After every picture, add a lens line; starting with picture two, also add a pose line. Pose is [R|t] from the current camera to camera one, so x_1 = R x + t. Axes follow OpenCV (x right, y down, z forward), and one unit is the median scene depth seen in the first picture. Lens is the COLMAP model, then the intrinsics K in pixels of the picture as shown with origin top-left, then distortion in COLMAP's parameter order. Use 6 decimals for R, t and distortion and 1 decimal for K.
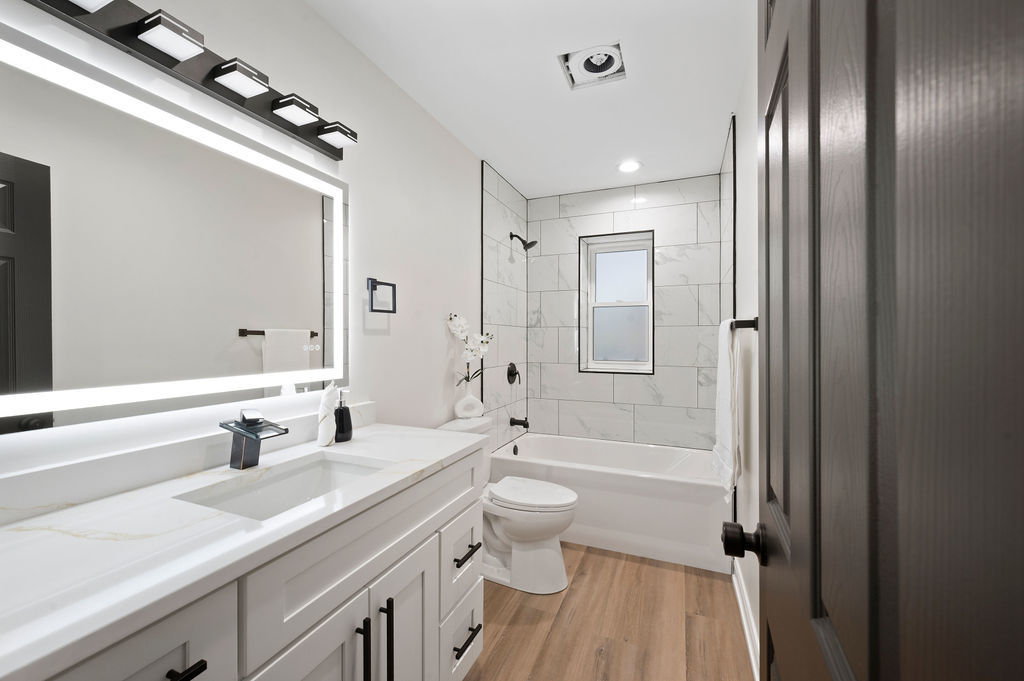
lens RADIAL K [[407.7, 0, 510.4], [0, 407.7, 339.0], [0, 0, 1]] dist [-0.004280, 0.000190]
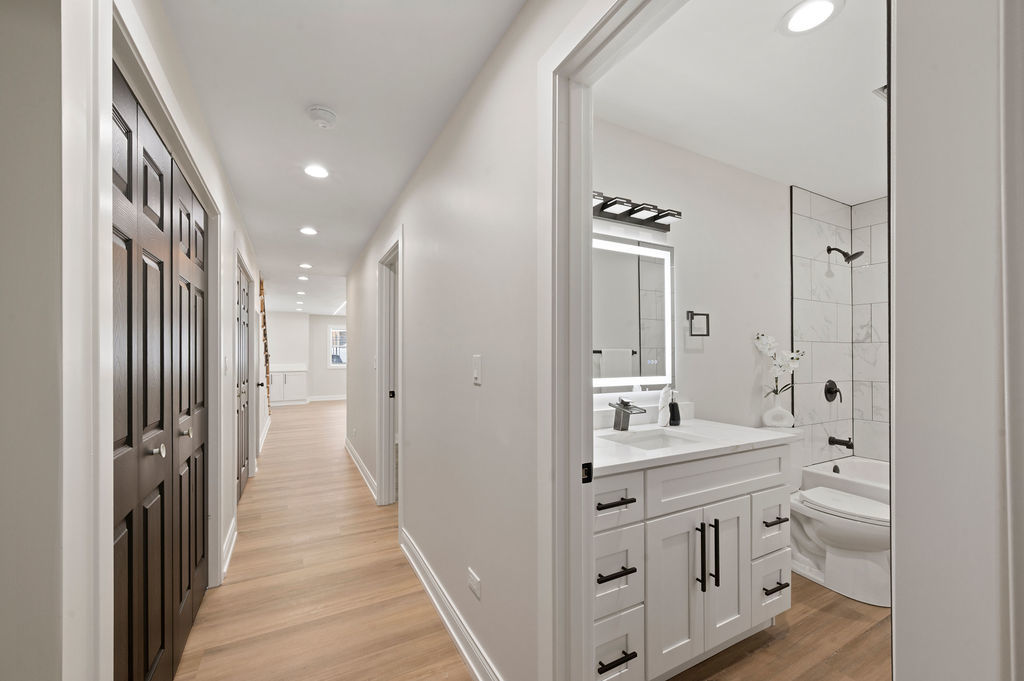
lens RADIAL K [[407.7, 0, 501.9], [0, 407.7, 354.2], [0, 0, 1]] dist [-0.004280, 0.000190]
pose [[0.763909, -0.006347, -0.645293, 0.046530], [0.003131, 0.999976, -0.006129, 0.000492], [0.645317, 0.002661, 0.763910, -0.378438]]
